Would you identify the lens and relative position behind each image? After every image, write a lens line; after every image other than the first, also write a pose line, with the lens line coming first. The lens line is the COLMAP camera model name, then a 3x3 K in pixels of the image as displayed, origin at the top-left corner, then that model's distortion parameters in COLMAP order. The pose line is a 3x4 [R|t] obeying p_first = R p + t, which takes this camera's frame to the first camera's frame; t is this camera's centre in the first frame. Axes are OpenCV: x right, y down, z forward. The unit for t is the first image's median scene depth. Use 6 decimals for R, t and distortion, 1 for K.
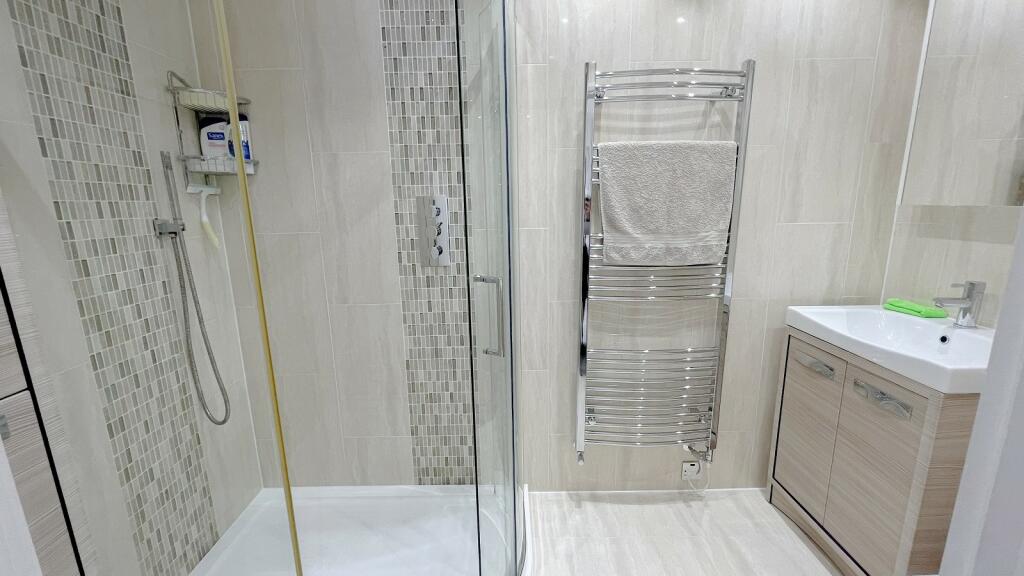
lens RADIAL K [[409.9, 0, 510.5], [0, 409.9, 285.5], [0, 0, 1]] dist [0.001007, -0.000065]
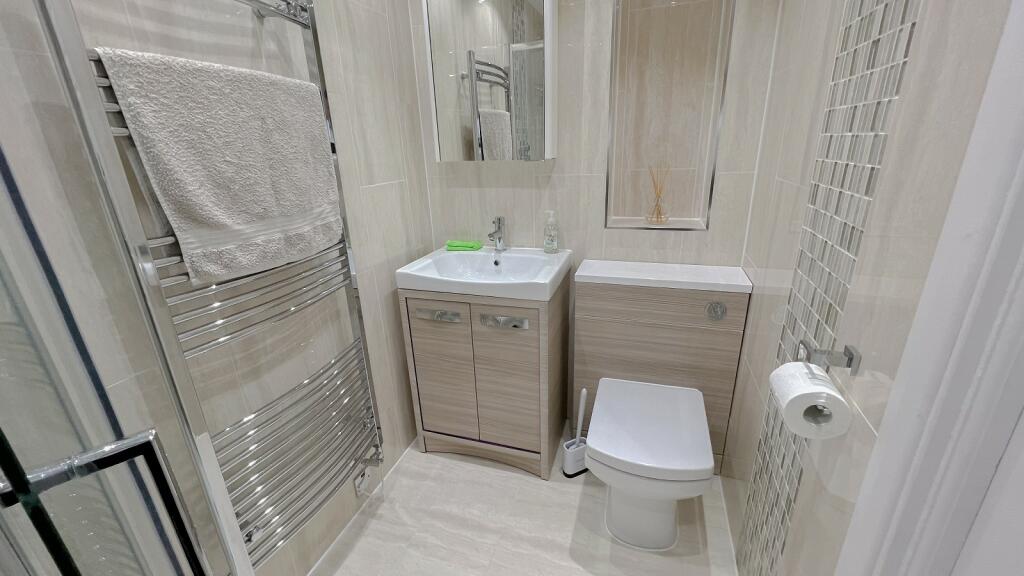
lens RADIAL K [[409.9, 0, 510.5], [0, 409.9, 285.5], [0, 0, 1]] dist [0.001007, -0.000065]
pose [[0.314522, -0.304467, 0.899097, -0.135277], [0.215868, 0.945291, 0.244595, -0.100859], [-0.924379, 0.117156, 0.363039, 0.414853]]
